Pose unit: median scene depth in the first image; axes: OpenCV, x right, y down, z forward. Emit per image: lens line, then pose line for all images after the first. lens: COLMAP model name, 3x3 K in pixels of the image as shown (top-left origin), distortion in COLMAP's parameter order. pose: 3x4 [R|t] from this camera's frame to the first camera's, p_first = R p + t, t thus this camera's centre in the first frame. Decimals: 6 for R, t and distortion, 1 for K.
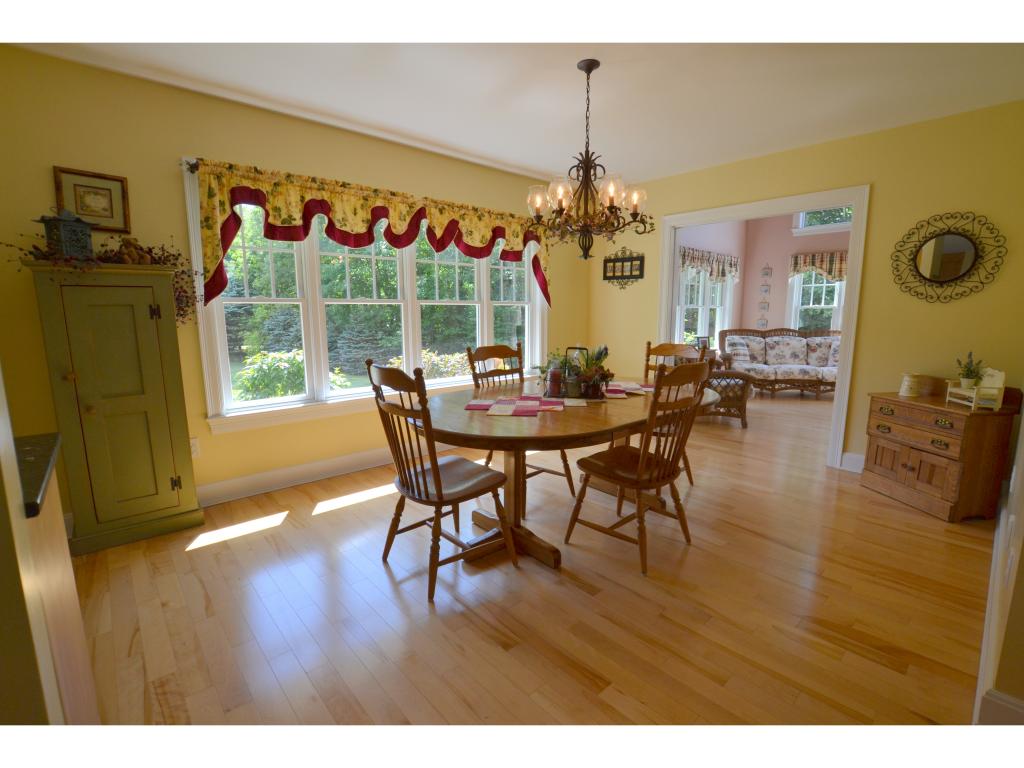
lens RADIAL K [[472.8, 0, 512.0], [0, 472.8, 384.0], [0, 0, 1]] dist [-0.020436, 0.000117]
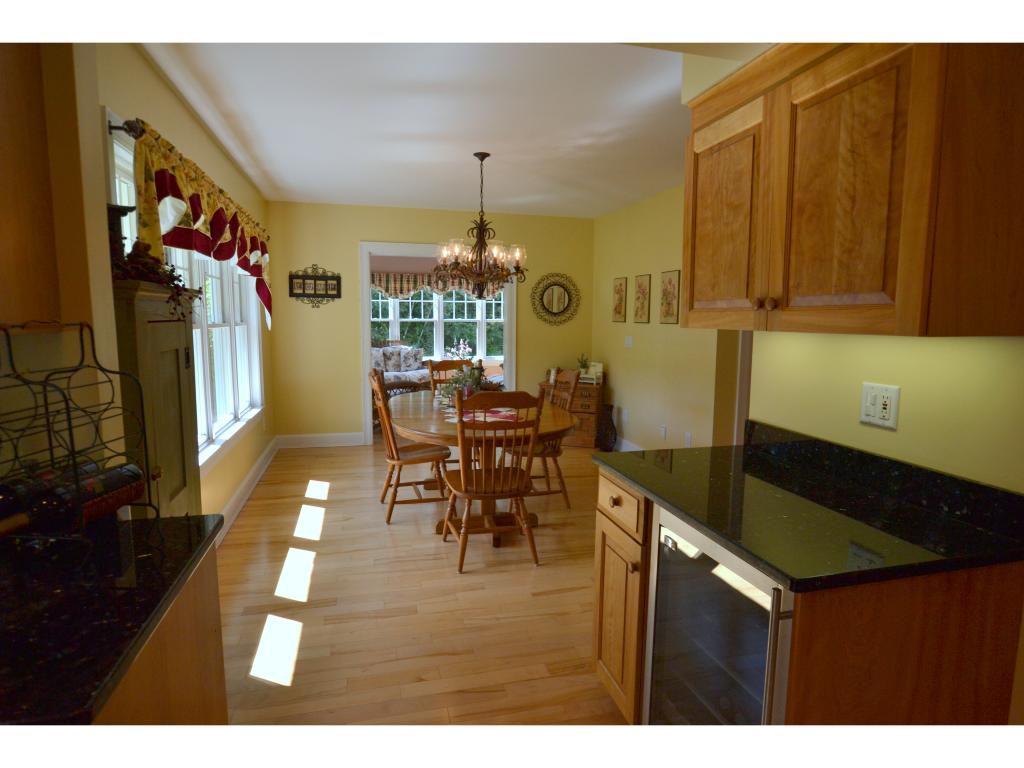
lens RADIAL K [[587.0, 0, 512.0], [0, 587.0, 384.0], [0, 0, 1]] dist [-0.003709, 0.000550]
pose [[0.463553, -0.098306, 0.880599, -0.479882], [0.125398, 0.991102, 0.044632, -0.036950], [-0.877151, 0.089737, 0.471755, 0.072209]]
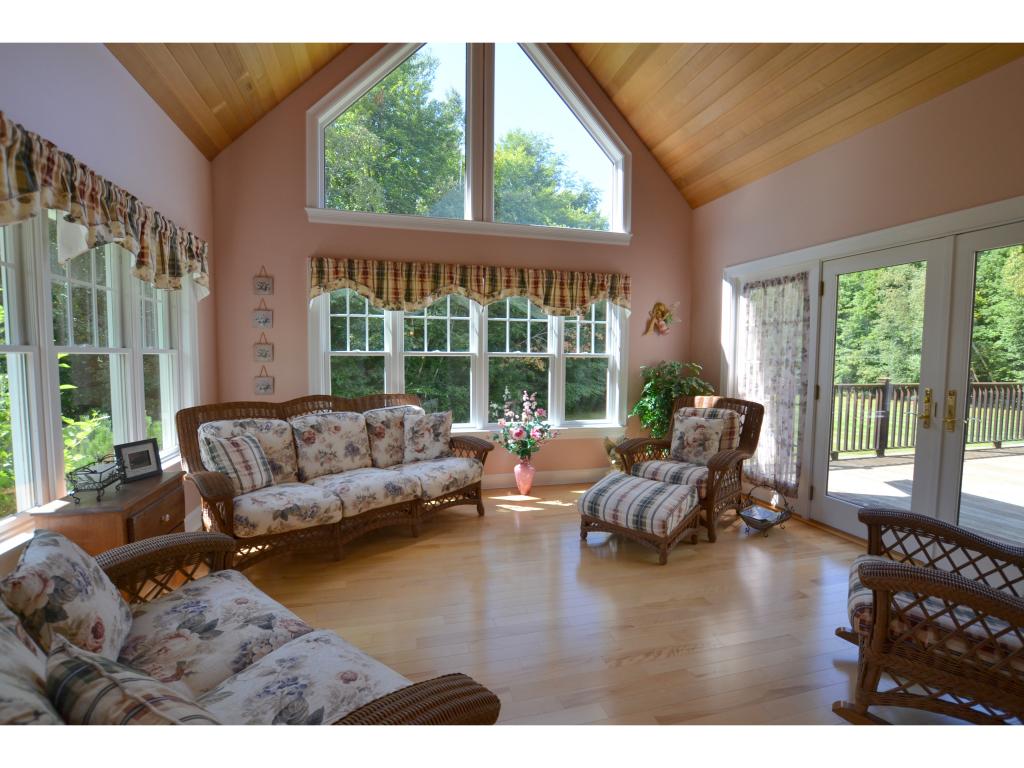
lens RADIAL K [[472.8, 0, 512.0], [0, 472.8, 384.0], [0, 0, 1]] dist [-0.020436, 0.000117]
pose [[0.455889, -0.047934, 0.888745, 0.238515], [0.125598, 0.992021, -0.010922, -0.104473], [-0.881130, 0.116604, 0.458272, 0.615929]]
